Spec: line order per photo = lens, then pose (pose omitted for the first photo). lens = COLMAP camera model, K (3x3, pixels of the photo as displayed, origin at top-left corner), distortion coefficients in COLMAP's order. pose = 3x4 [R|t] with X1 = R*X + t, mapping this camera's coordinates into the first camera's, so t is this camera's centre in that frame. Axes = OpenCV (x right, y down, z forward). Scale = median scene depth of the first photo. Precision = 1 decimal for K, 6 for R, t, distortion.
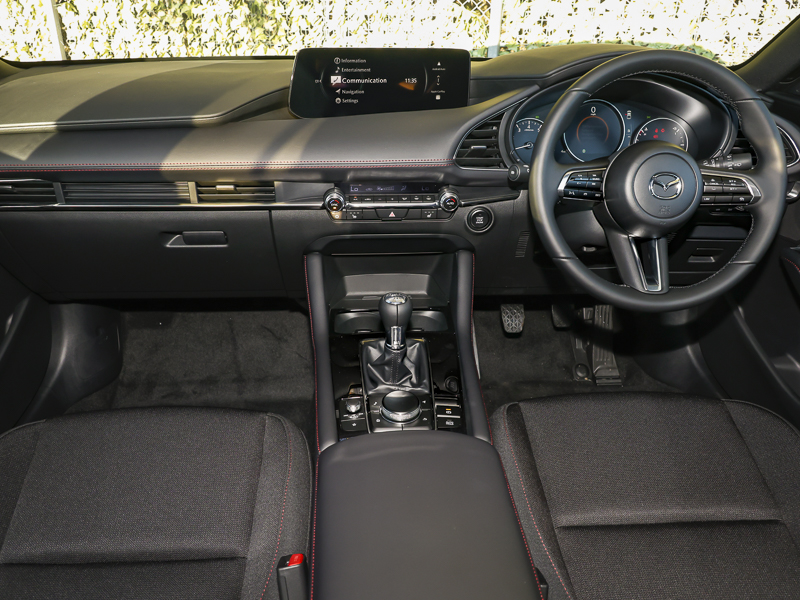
lens RADIAL K [[536.6, 0, 400.0], [0, 536.6, 274.5], [0, 0, 1]] dist [0.016935, -0.002022]
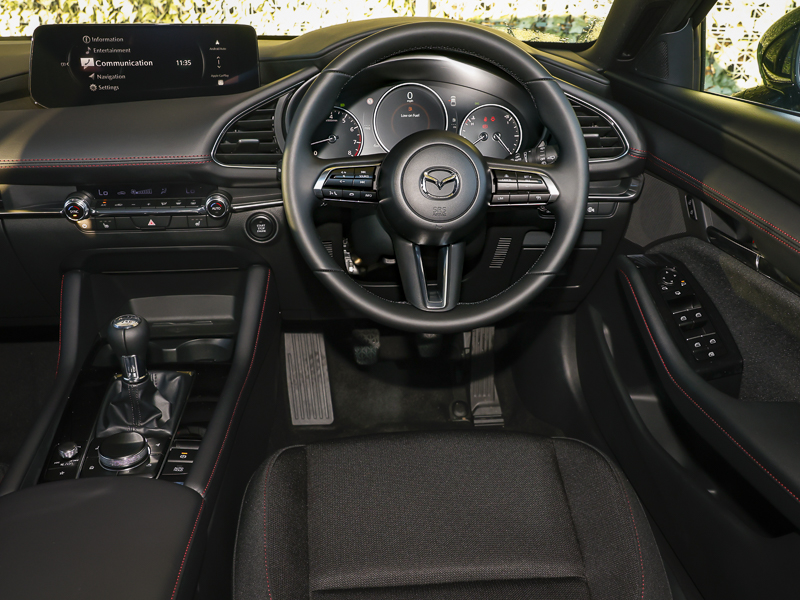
lens RADIAL K [[650.4, 0, 400.0], [0, 650.4, 300.0], [0, 0, 1]] dist [0.024894, -0.000405]
pose [[0.999885, -0.015162, 0.000733, 0.367204], [0.015166, 0.999871, -0.005318, 0.019774], [-0.000652, 0.005329, 0.999986, -0.016773]]
